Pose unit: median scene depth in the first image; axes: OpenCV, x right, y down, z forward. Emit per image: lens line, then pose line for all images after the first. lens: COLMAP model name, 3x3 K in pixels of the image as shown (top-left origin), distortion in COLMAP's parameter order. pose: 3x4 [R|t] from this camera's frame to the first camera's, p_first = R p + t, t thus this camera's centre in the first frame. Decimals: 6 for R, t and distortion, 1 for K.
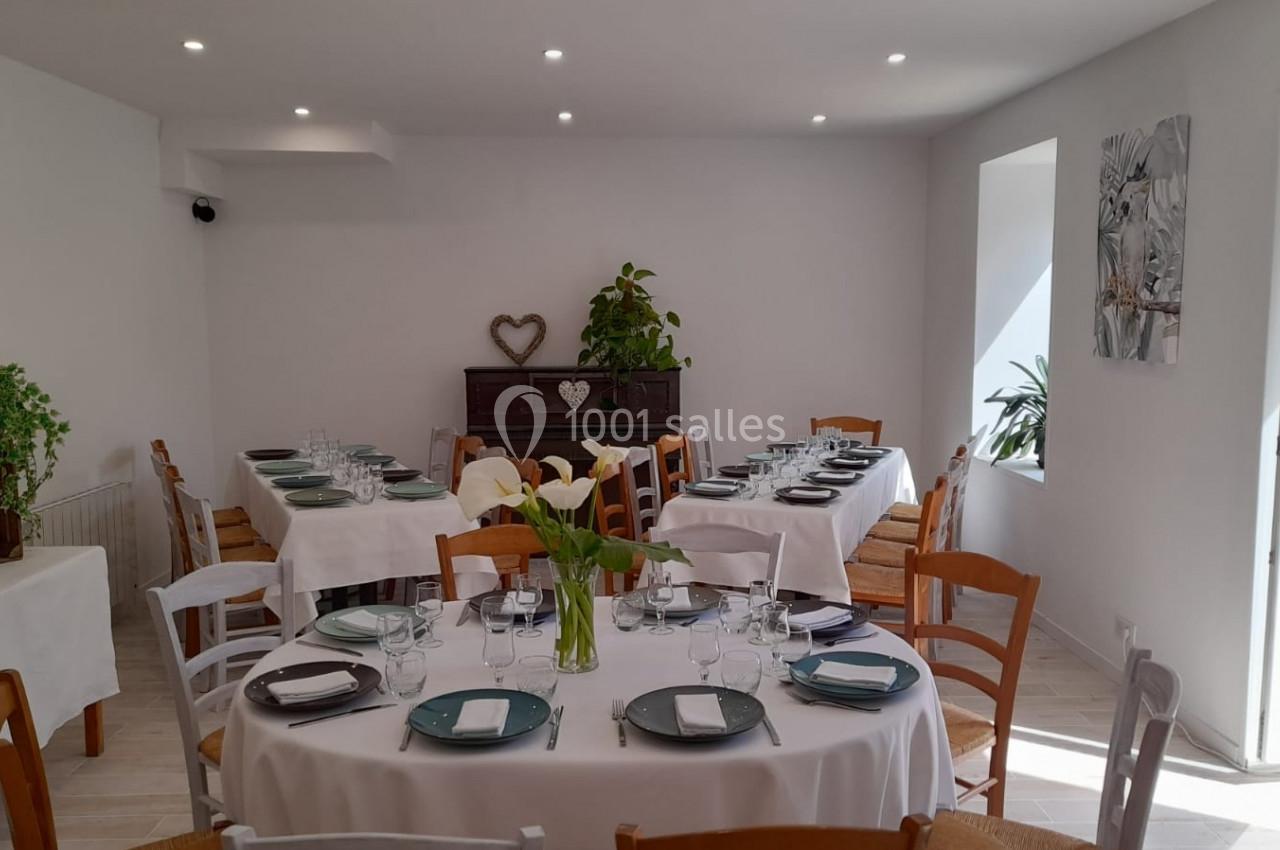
lens RADIAL K [[1096.4, 0, 640.0], [0, 1096.4, 425.0], [0, 0, 1]] dist [0.014079, 0.003172]
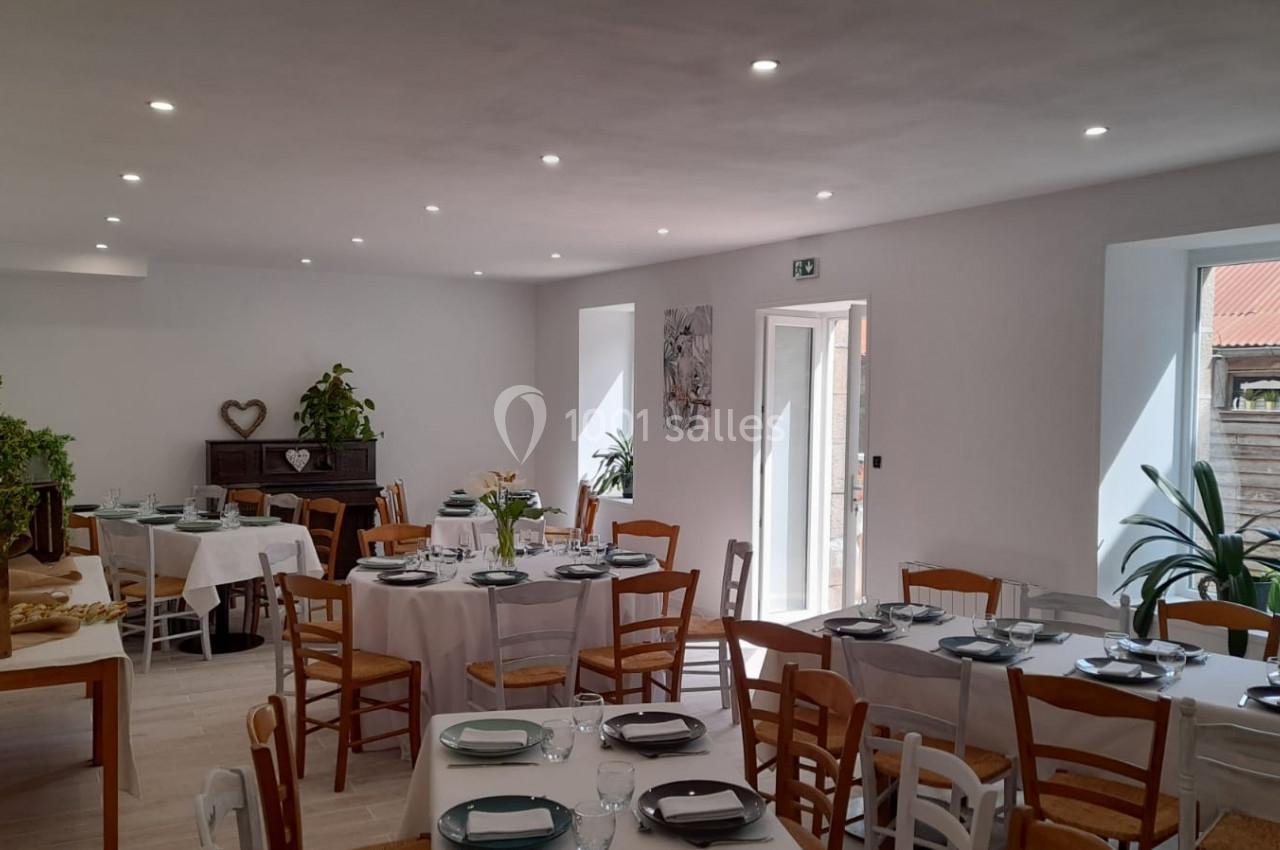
lens RADIAL K [[1096.4, 0, 640.0], [0, 1096.4, 425.0], [0, 0, 1]] dist [0.014079, 0.003172]
pose [[0.893237, -0.001606, 0.449583, -0.326140], [0.034353, 0.997314, -0.064690, 0.035401], [-0.448272, 0.073228, 0.890893, -0.441390]]
